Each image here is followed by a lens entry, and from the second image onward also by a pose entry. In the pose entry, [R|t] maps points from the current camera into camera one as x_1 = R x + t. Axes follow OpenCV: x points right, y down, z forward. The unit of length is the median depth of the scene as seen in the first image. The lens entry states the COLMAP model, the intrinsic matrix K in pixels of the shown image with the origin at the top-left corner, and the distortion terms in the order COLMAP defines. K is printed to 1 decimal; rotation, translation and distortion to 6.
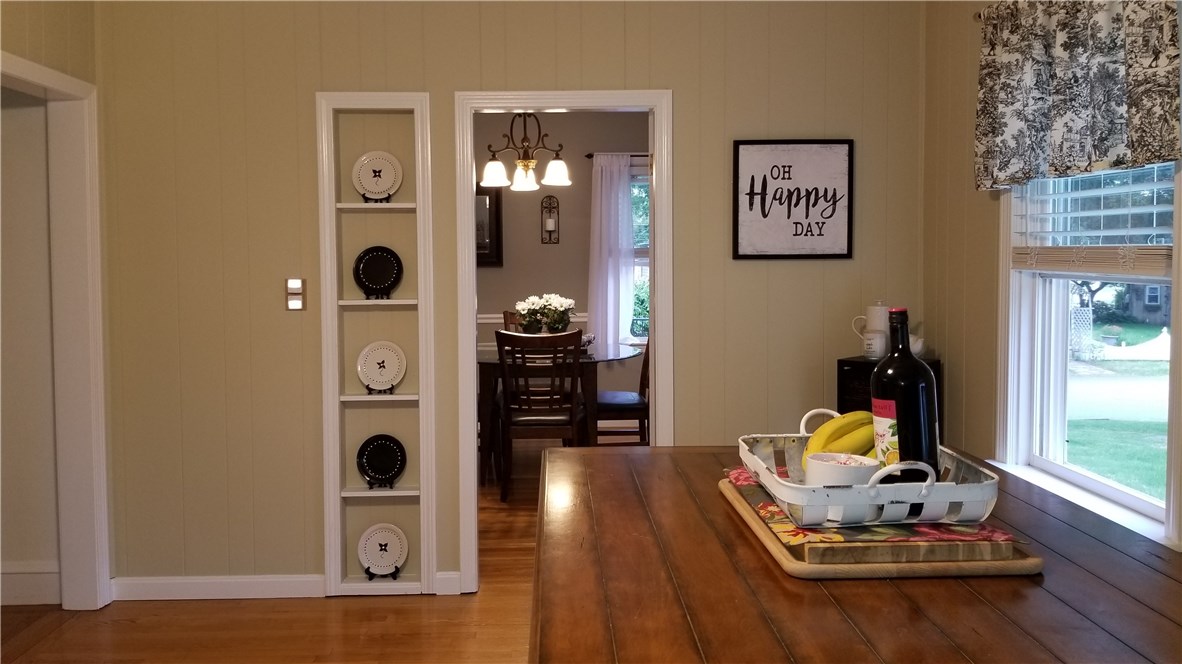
lens RADIAL K [[924.4, 0, 589.3], [0, 924.4, 297.1], [0, 0, 1]] dist [0.086800, -0.138806]
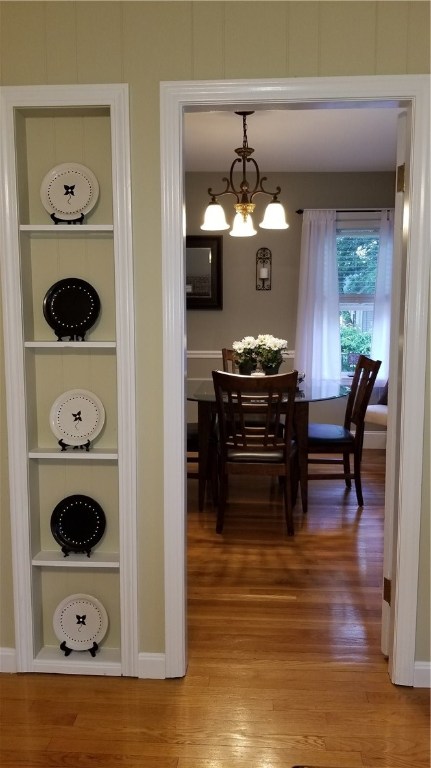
lens RADIAL K [[600.6, 0, 231.7], [0, 600.6, 381.1], [0, 0, 1]] dist [0.086800, -0.138806]
pose [[0.996530, 0.019736, -0.080864, -0.030506], [-0.013275, 0.996733, 0.079673, -0.006071], [0.082173, -0.078323, 0.993536, 0.394682]]
